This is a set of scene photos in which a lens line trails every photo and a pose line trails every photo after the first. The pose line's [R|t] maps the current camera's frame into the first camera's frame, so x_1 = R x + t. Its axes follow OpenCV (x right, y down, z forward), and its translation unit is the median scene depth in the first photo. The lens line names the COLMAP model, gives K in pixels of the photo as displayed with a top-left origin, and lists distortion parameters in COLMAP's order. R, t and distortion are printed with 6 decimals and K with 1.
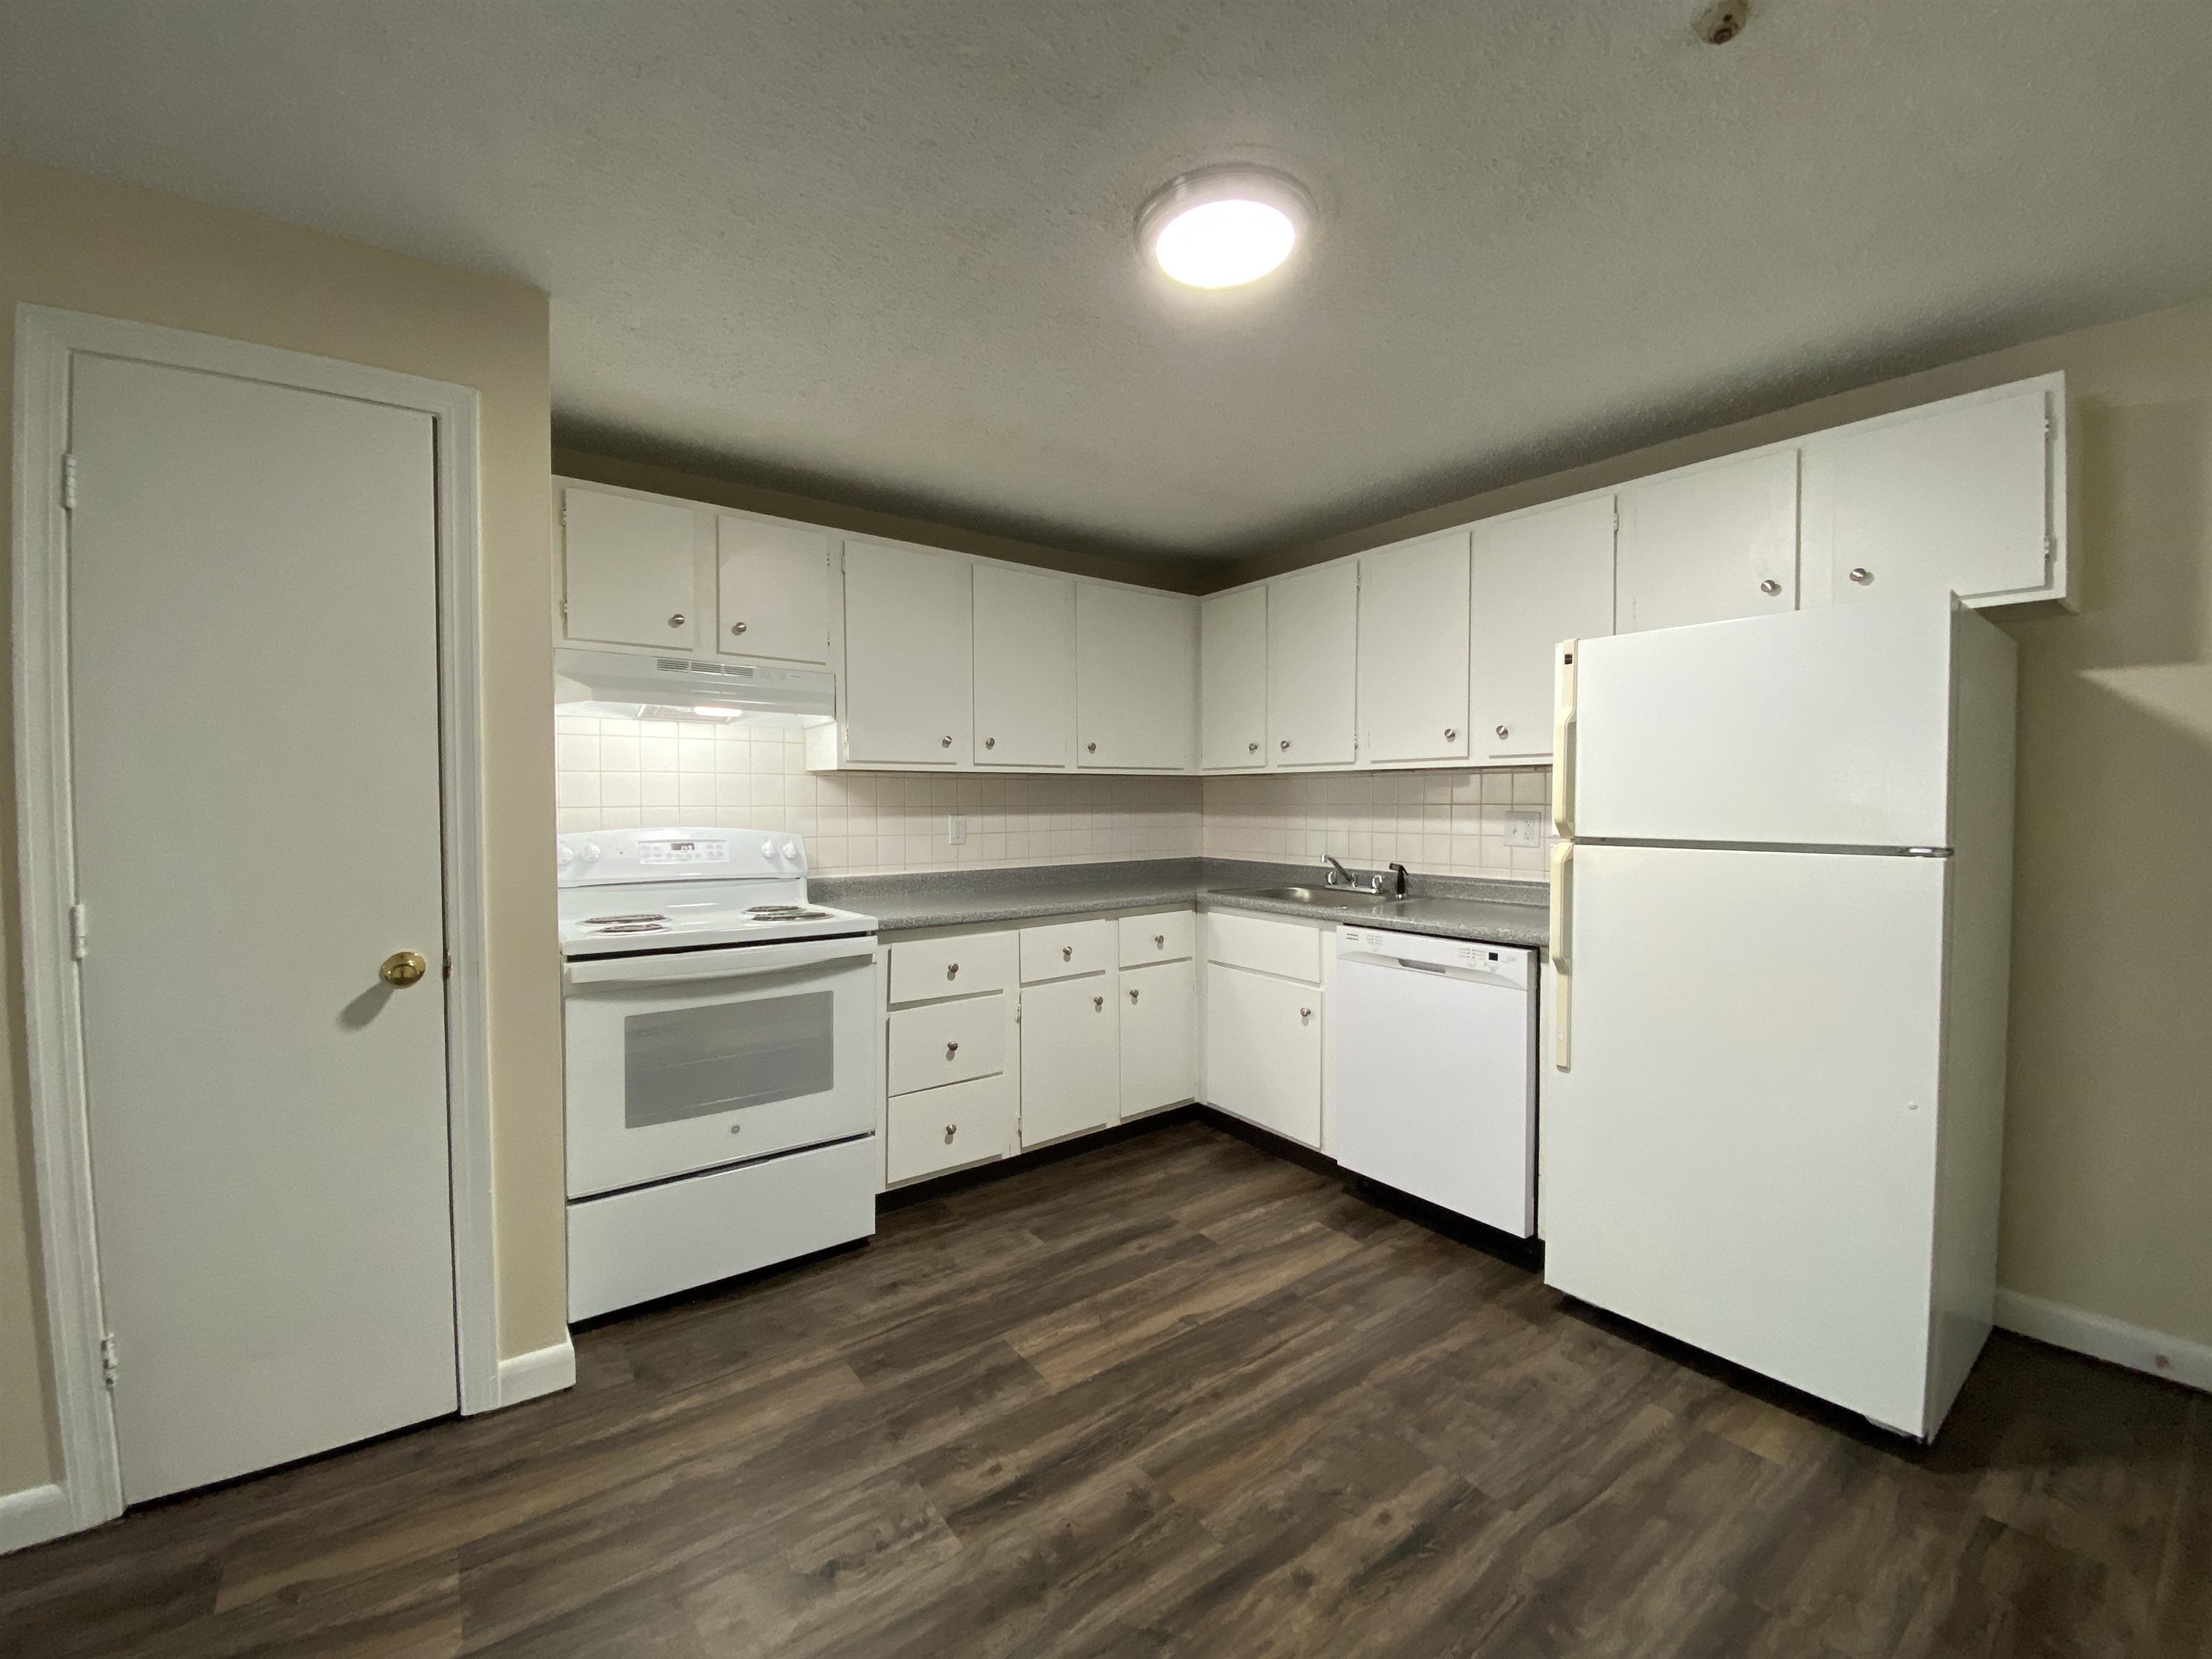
lens RADIAL K [[893.2, 0, 1100.4], [0, 893.2, 817.4], [0, 0, 1]] dist [0.012121, -0.015637]
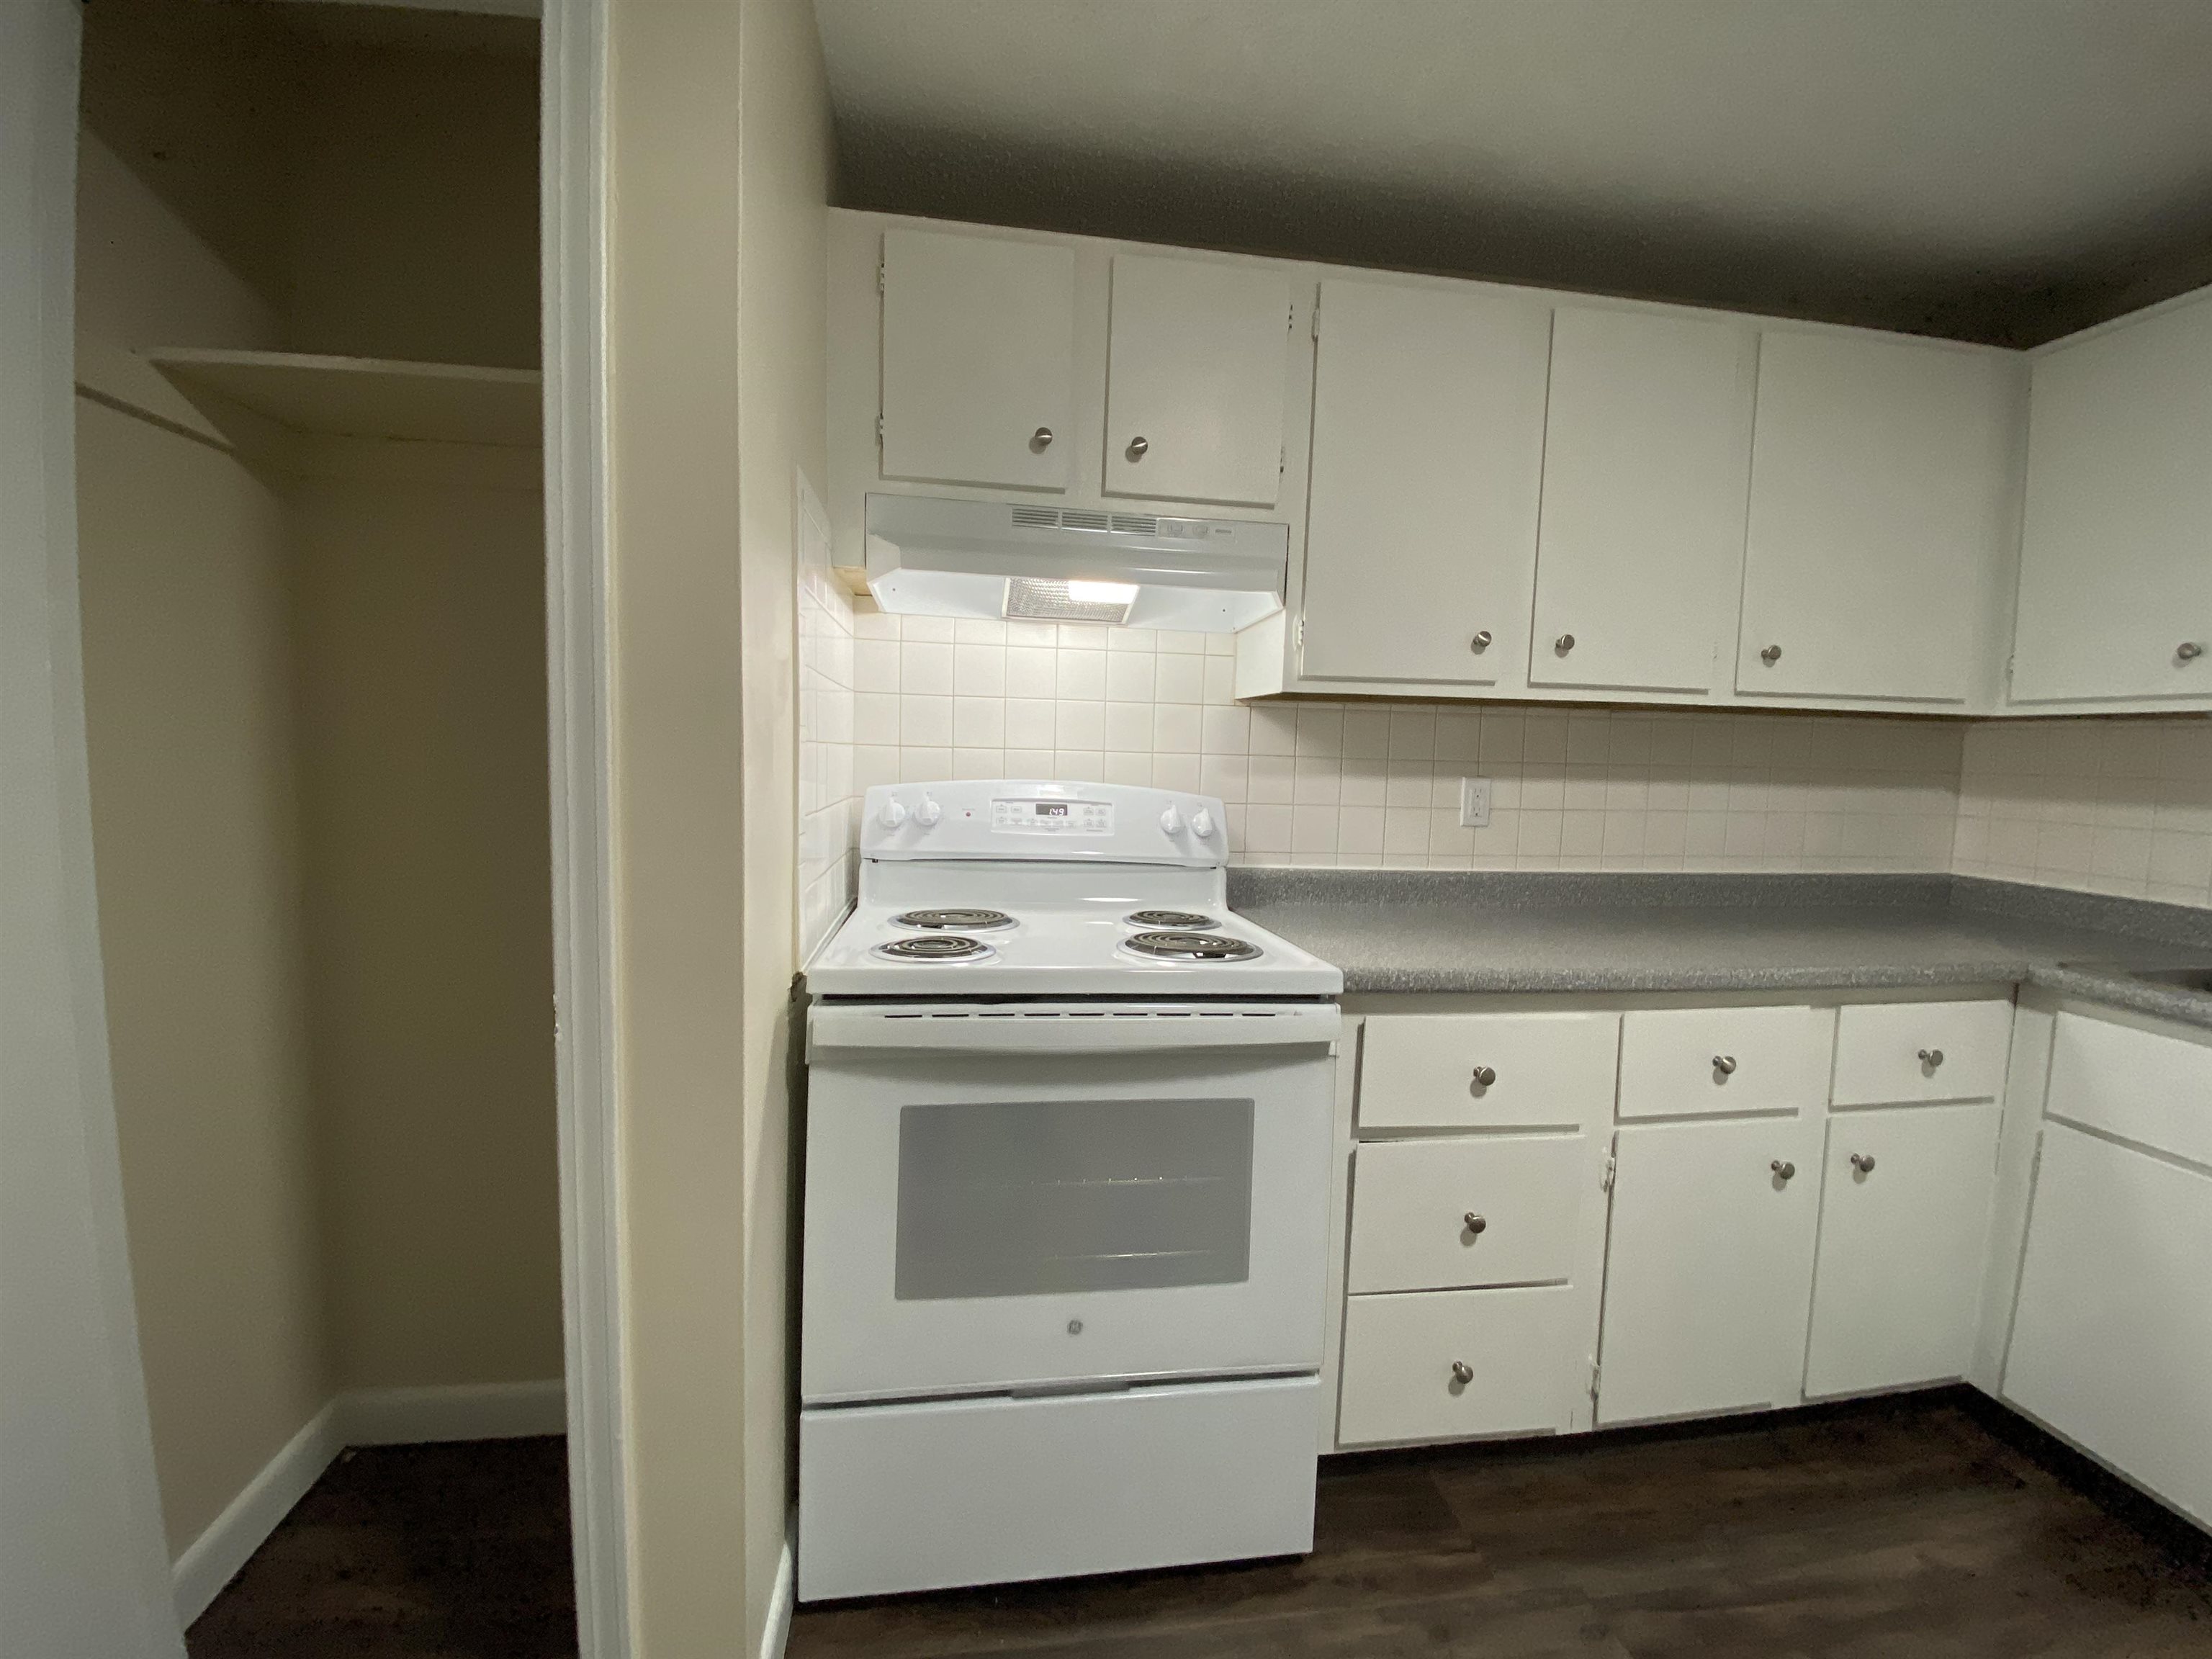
lens RADIAL K [[893.2, 0, 1089.5], [0, 893.2, 818.1], [0, 0, 1]] dist [0.012121, -0.015637]
pose [[0.878799, 0.060978, -0.473280, -0.141473], [-0.038125, 0.997603, 0.057741, -0.000113], [0.475667, -0.032699, 0.879017, 0.481001]]
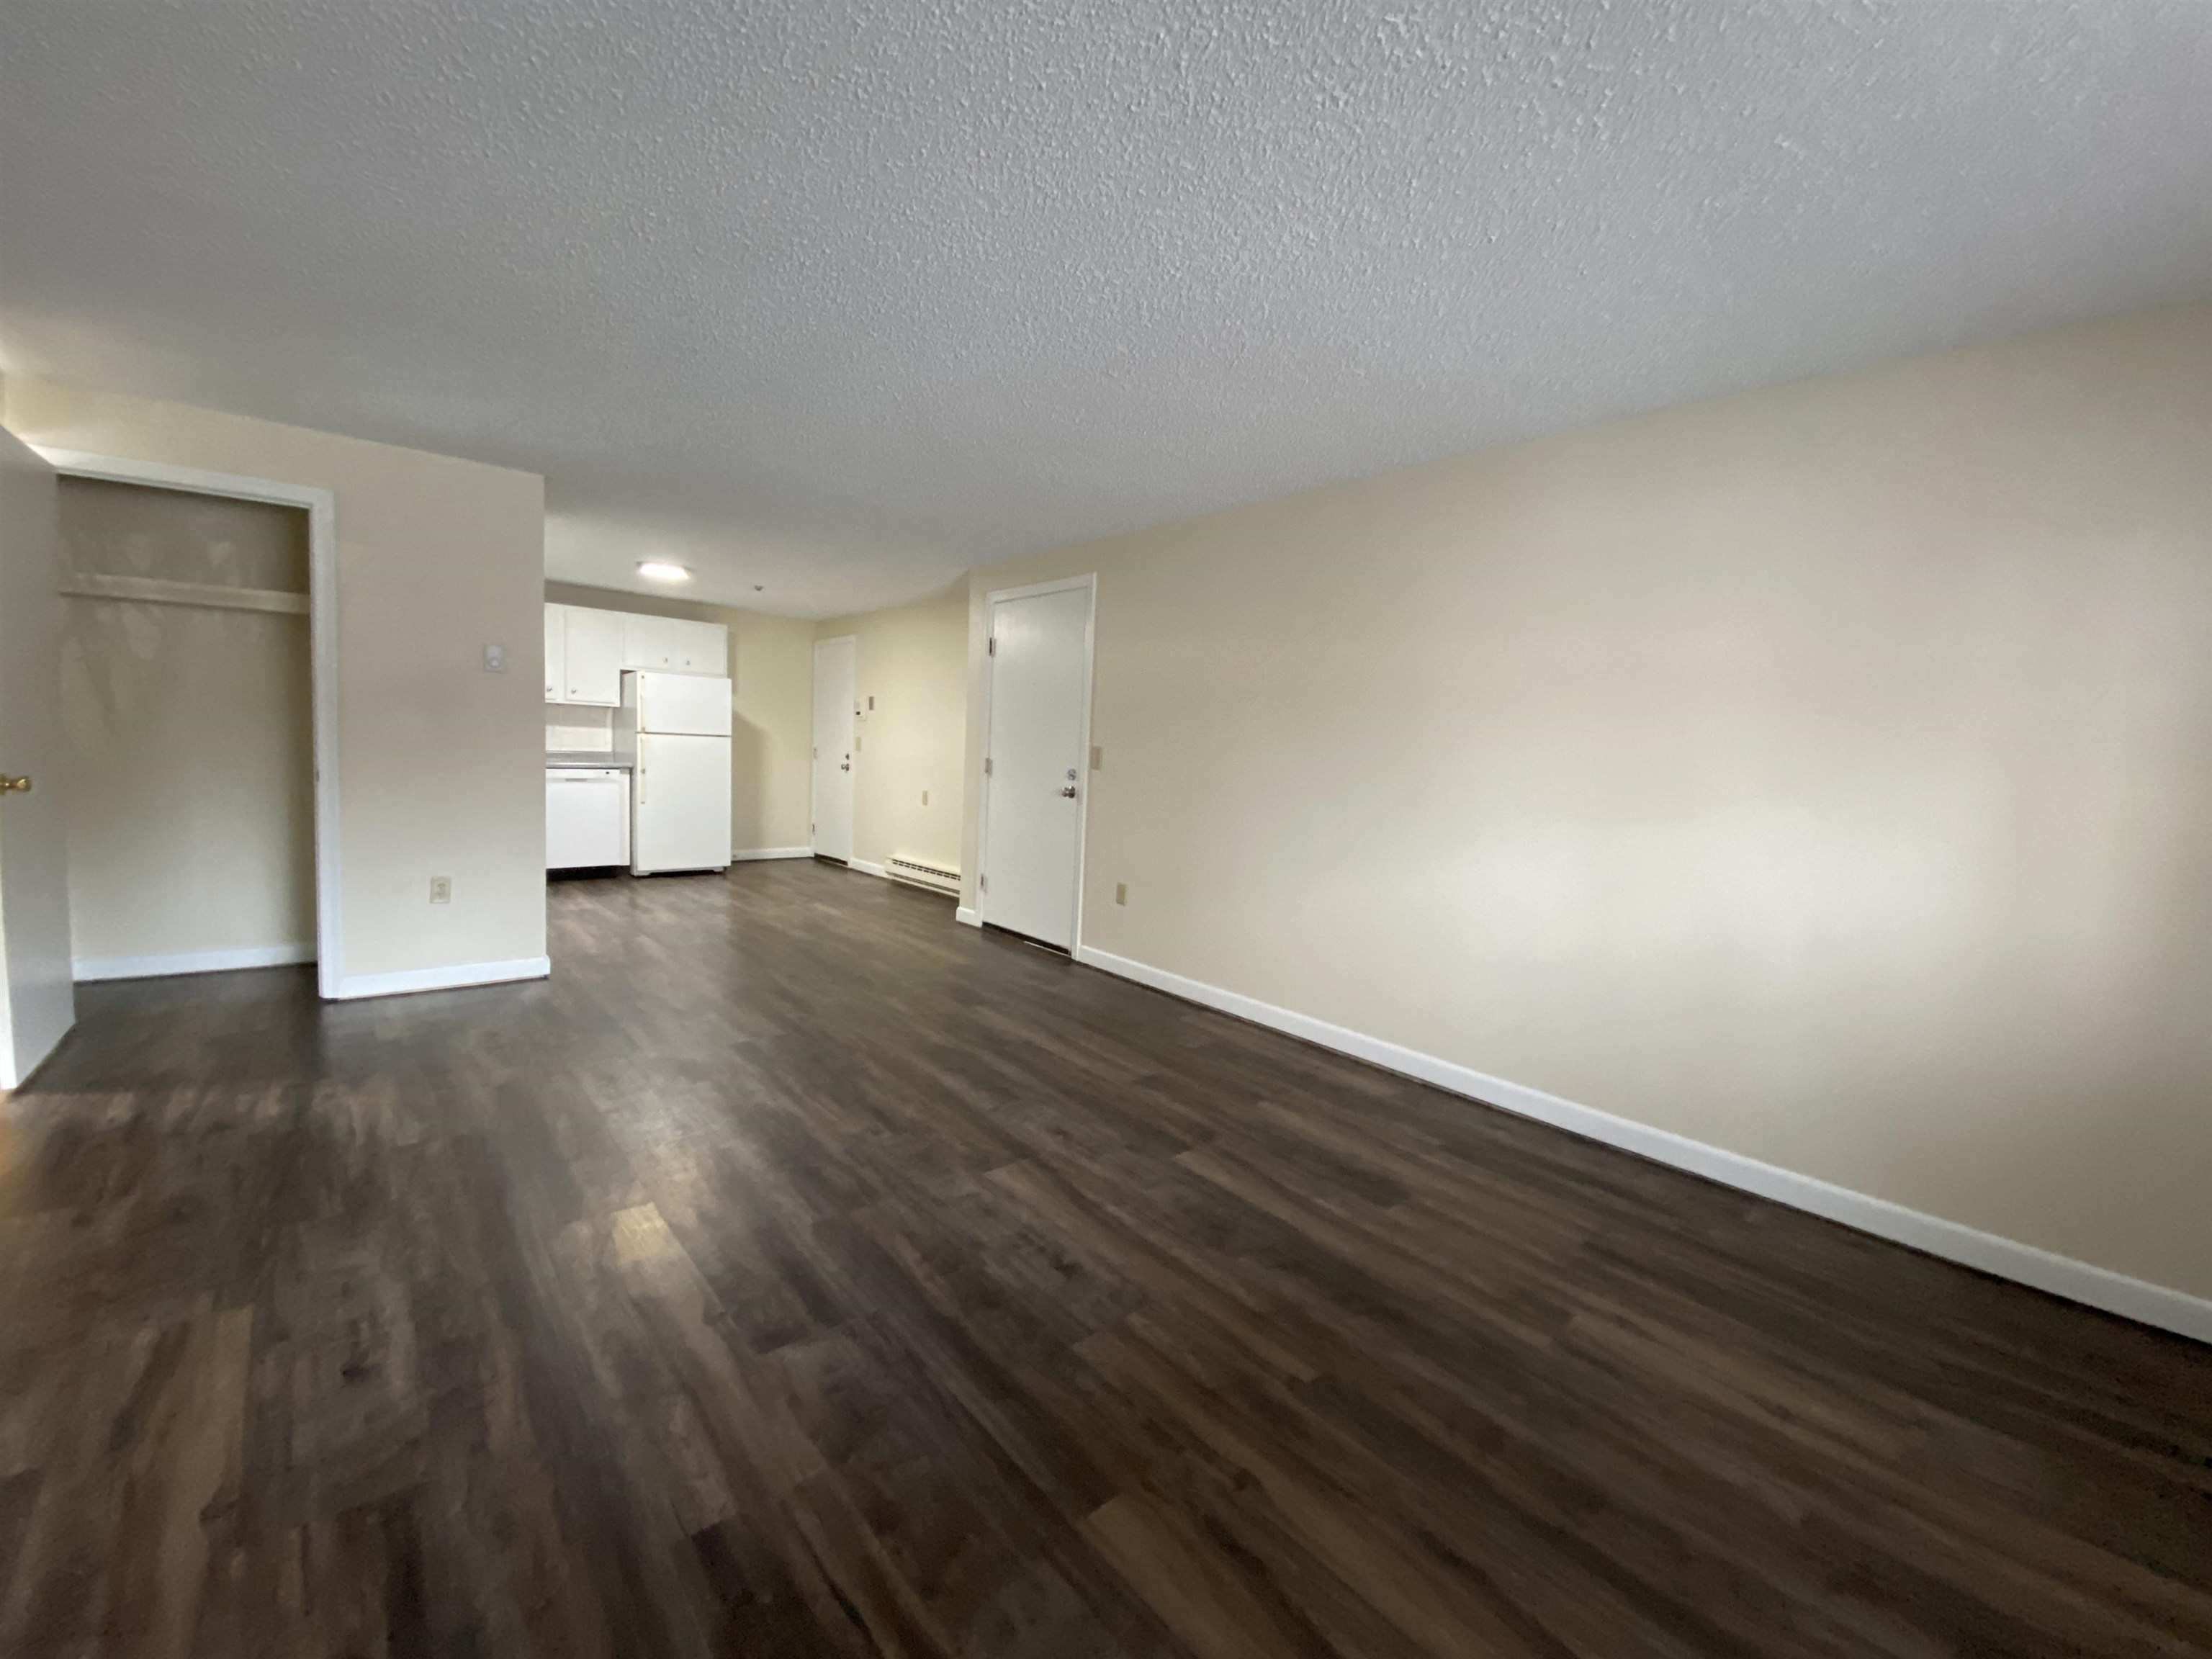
lens RADIAL K [[893.2, 0, 1099.0], [0, 893.2, 816.7], [0, 0, 1]] dist [0.012121, -0.015637]
pose [[-0.071129, -0.076481, 0.994531, -2.454064], [-0.020133, 0.996963, 0.075228, 0.043065], [-0.997264, -0.014672, -0.072453, -0.362206]]
